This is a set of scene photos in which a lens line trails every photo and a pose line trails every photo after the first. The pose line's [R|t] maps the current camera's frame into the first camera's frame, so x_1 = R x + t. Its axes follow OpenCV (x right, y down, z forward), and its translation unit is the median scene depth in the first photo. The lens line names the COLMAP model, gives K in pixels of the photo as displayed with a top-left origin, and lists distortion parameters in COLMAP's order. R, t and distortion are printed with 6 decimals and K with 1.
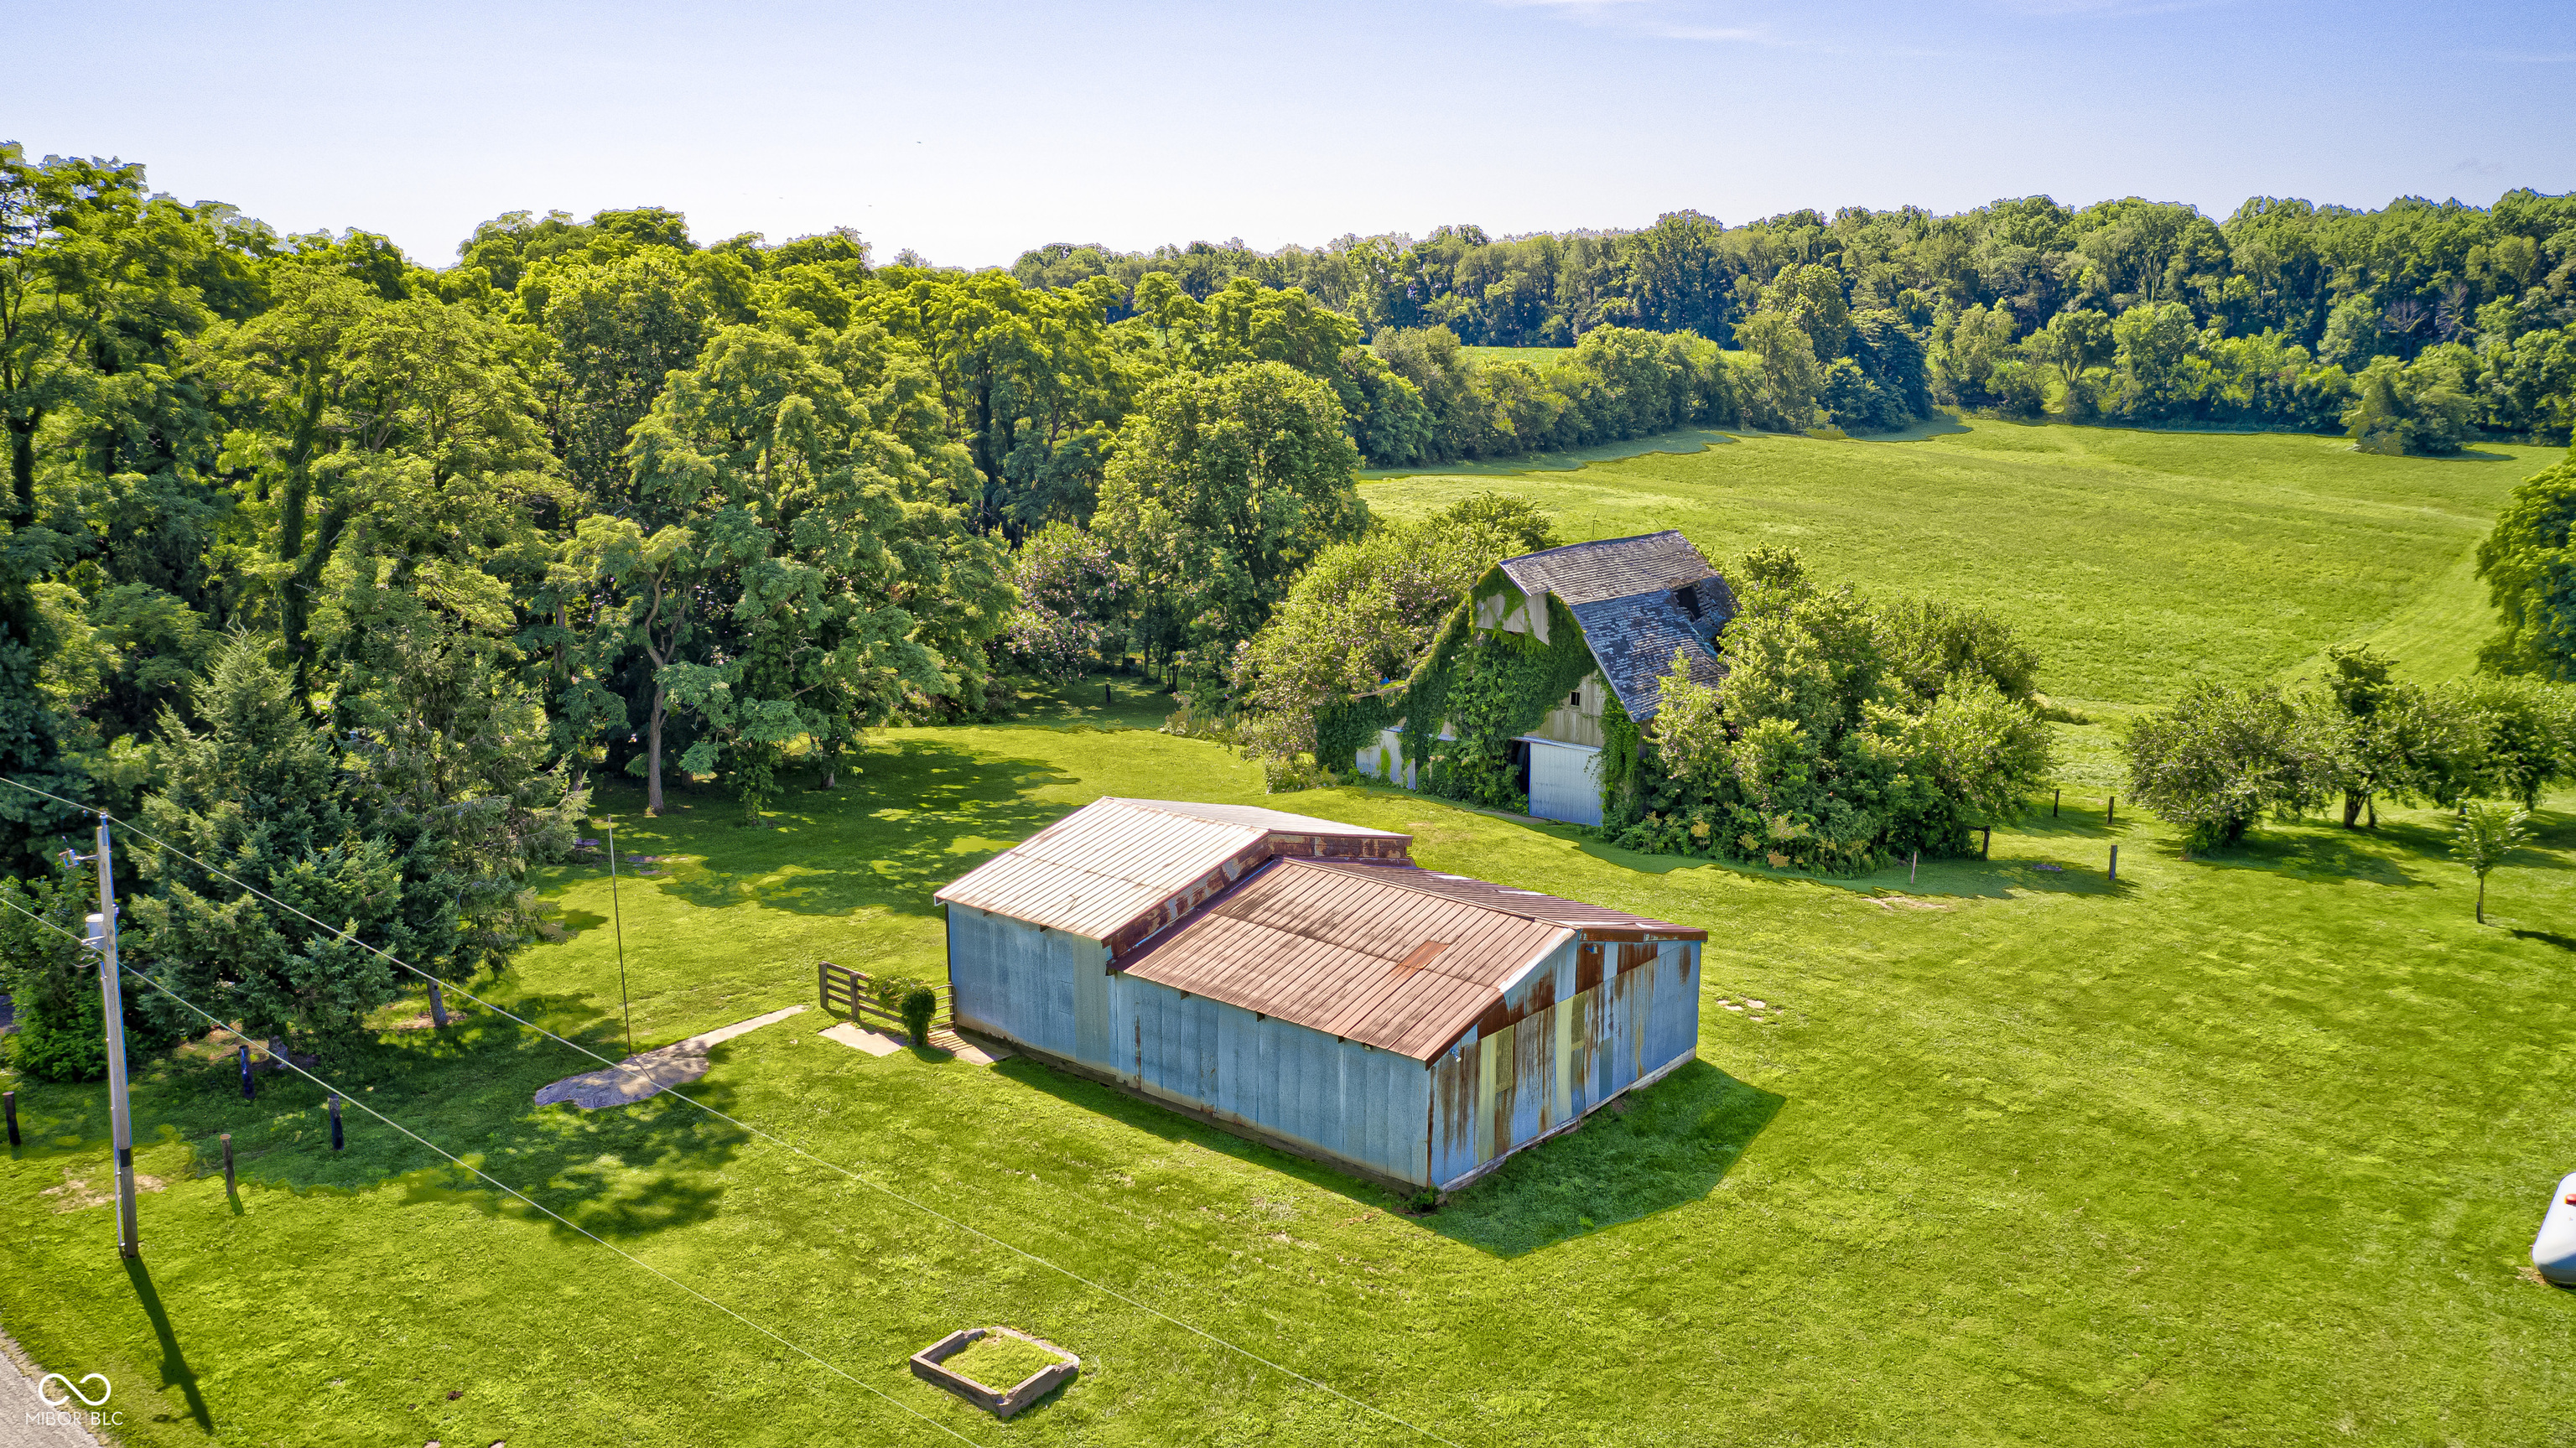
lens RADIAL K [[2017.5, 0, 1265.6], [0, 2017.5, 704.2], [0, 0, 1]] dist [-0.011338, -0.000673]
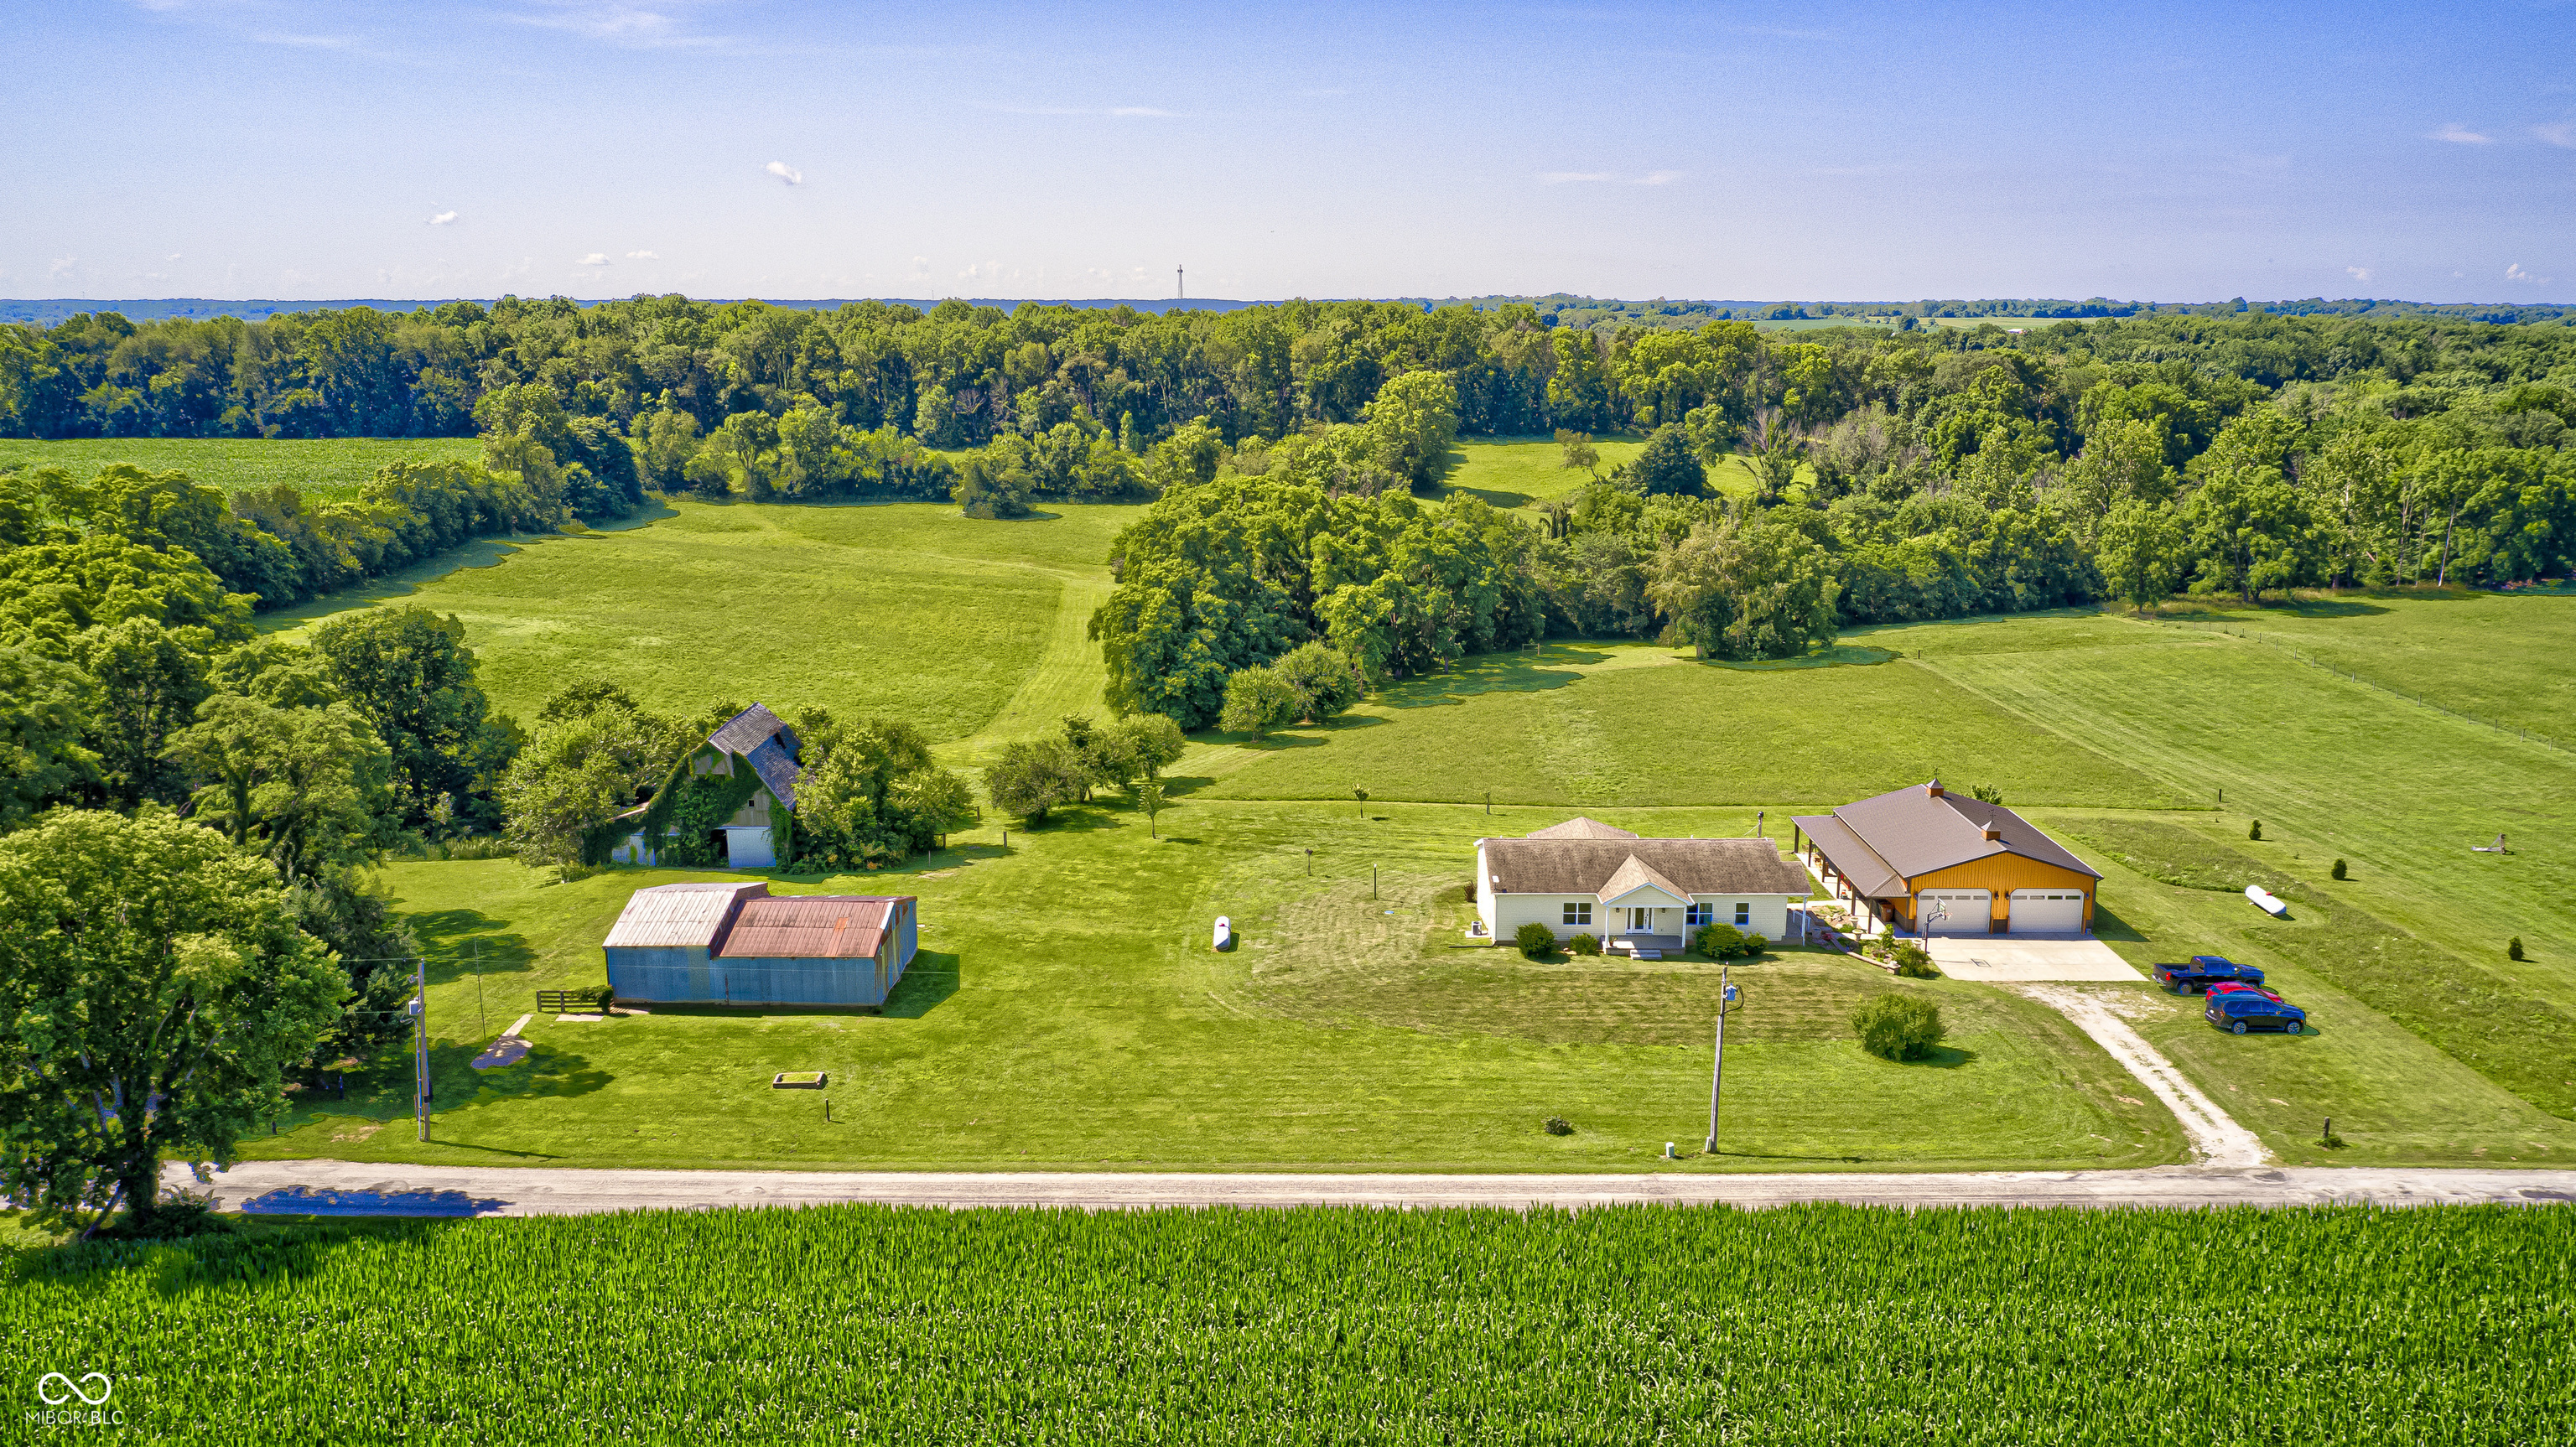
lens RADIAL K [[2004.6, 0, 1320.5], [0, 2004.6, 721.6], [0, 0, 1]] dist [-0.014147, -0.003295]
pose [[0.760135, -0.132932, 0.636022, -0.242178], [0.126687, 0.990384, 0.055587, -0.044510], [-0.637295, 0.038322, 0.769666, -0.311083]]
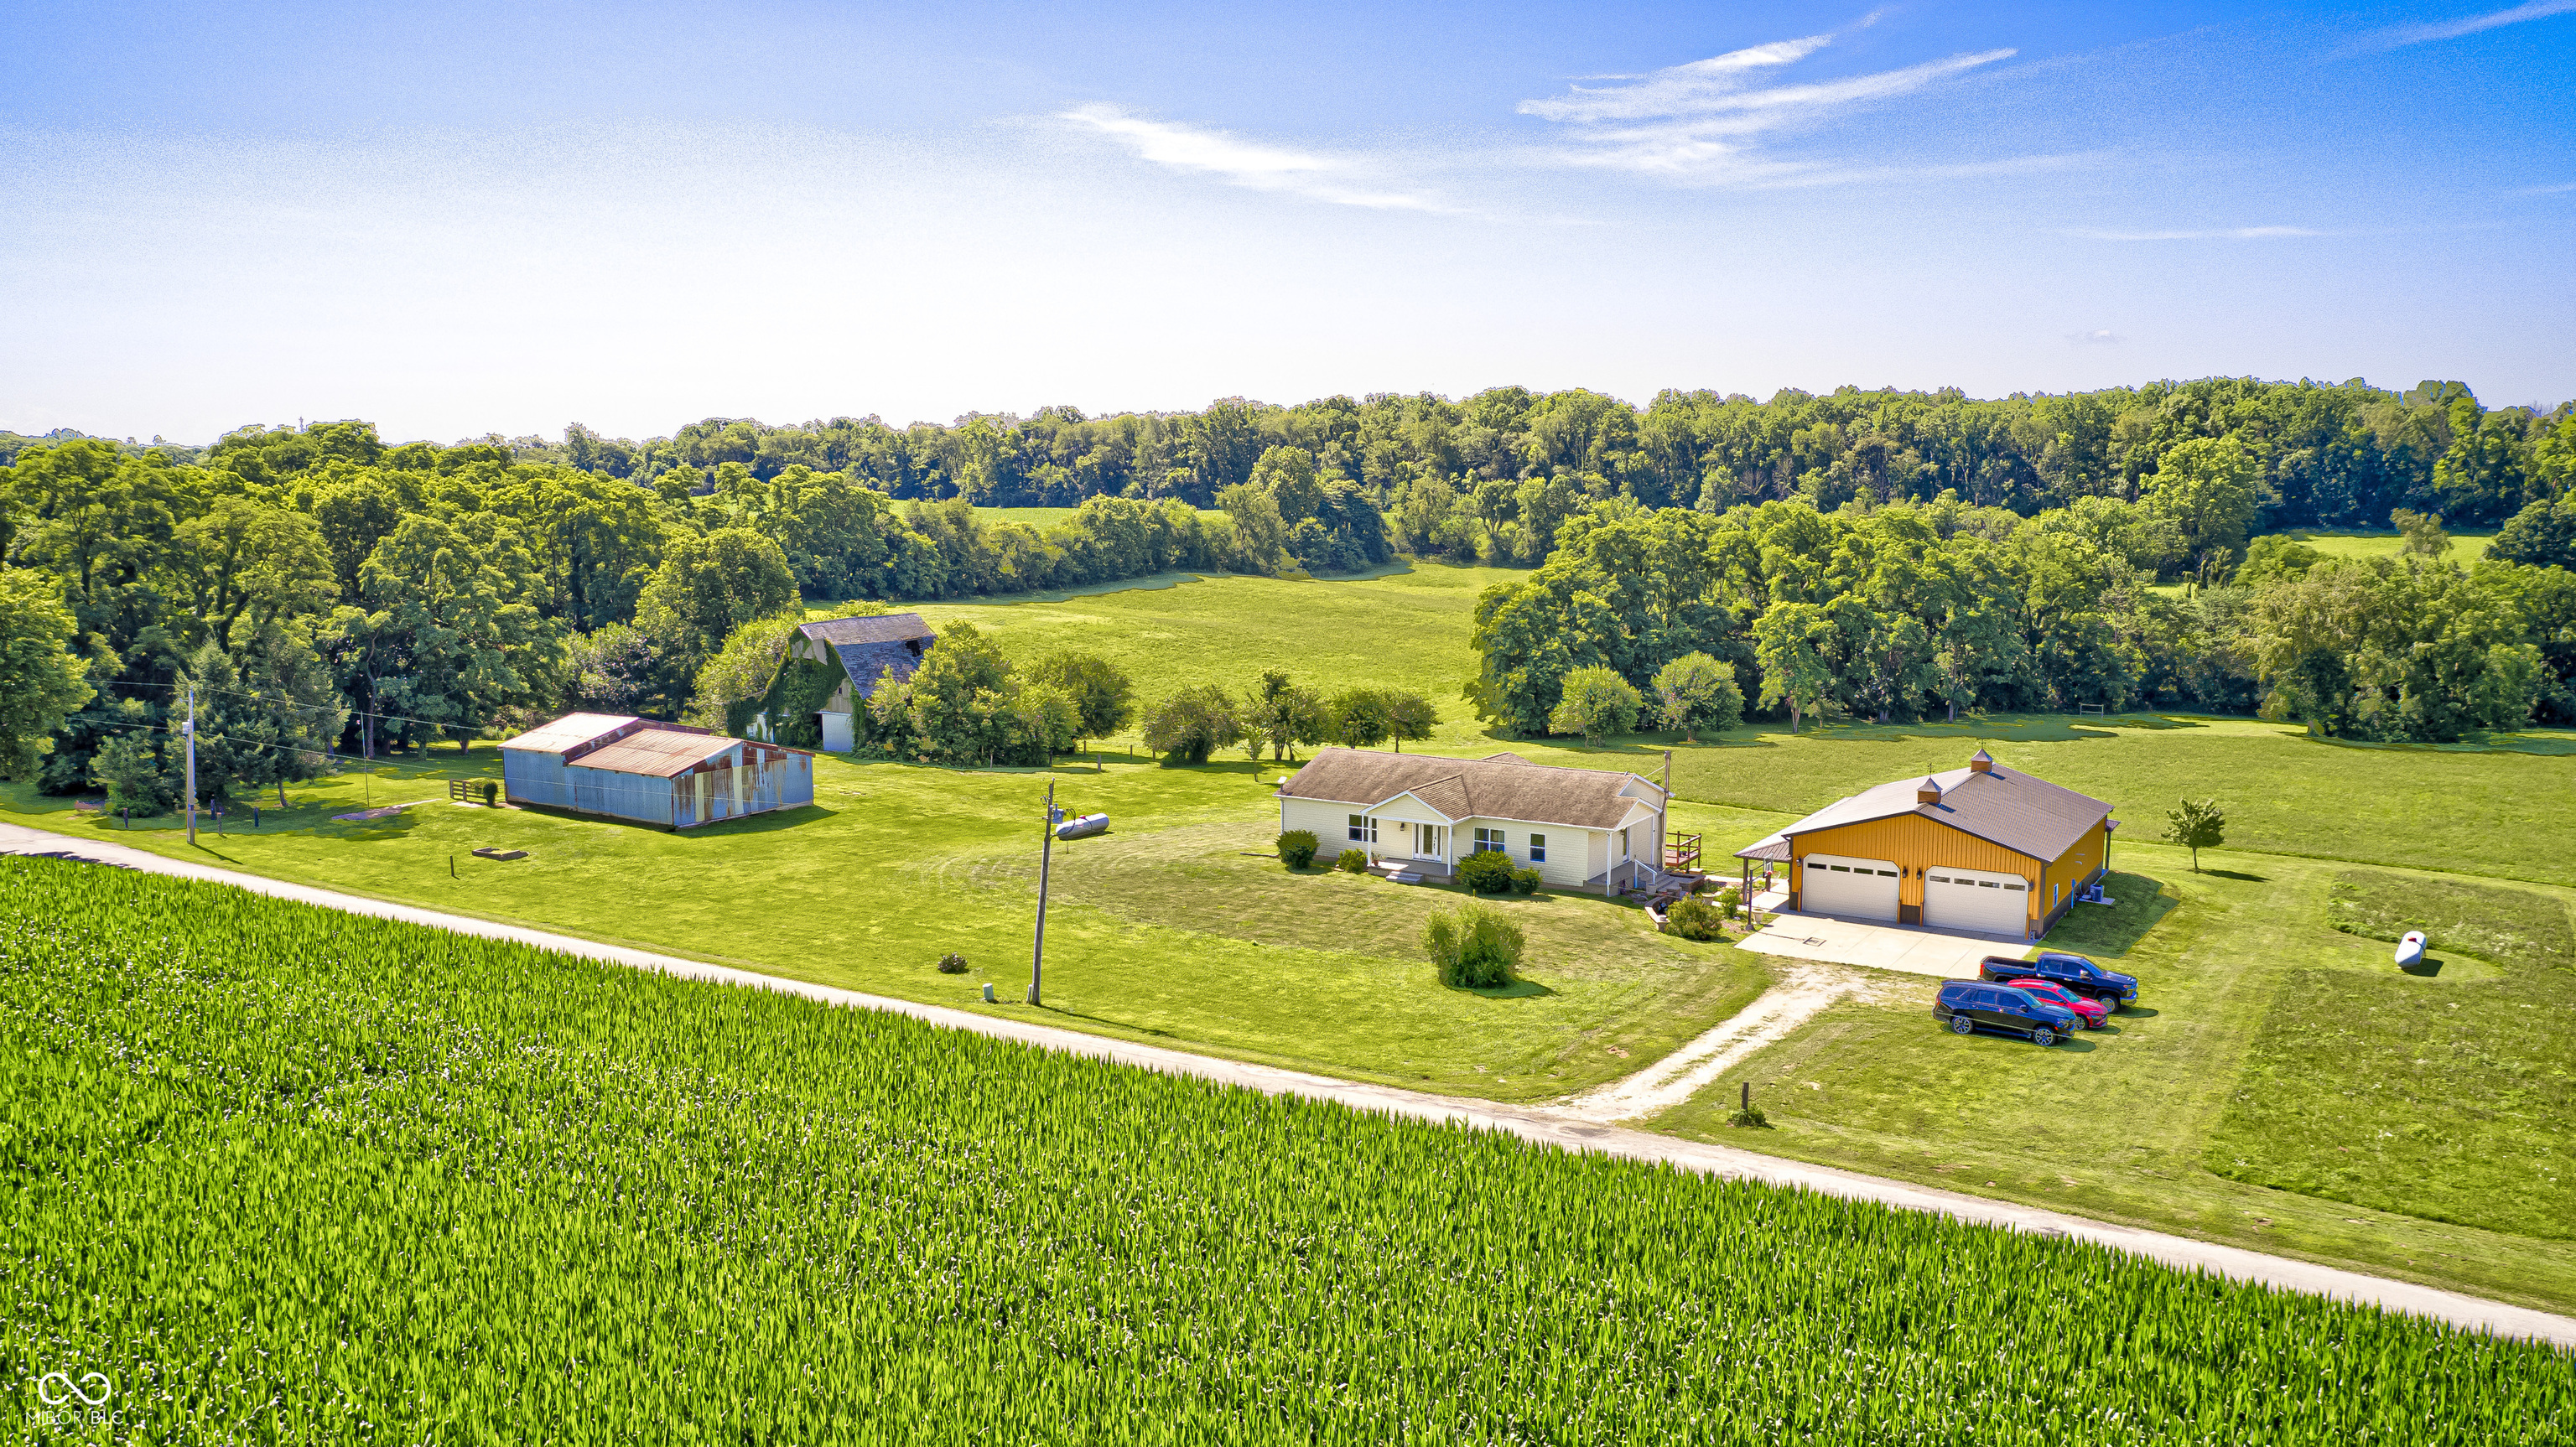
lens RADIAL K [[2022.8, 0, 1281.0], [0, 2022.8, 640.1], [0, 0, 1]] dist [-0.012008, 0.000767]
pose [[0.988293, -0.014421, 0.151885, 0.108386], [0.030685, 0.993968, -0.105291, 0.067284], [-0.149450, 0.108719, 0.982774, -0.419442]]
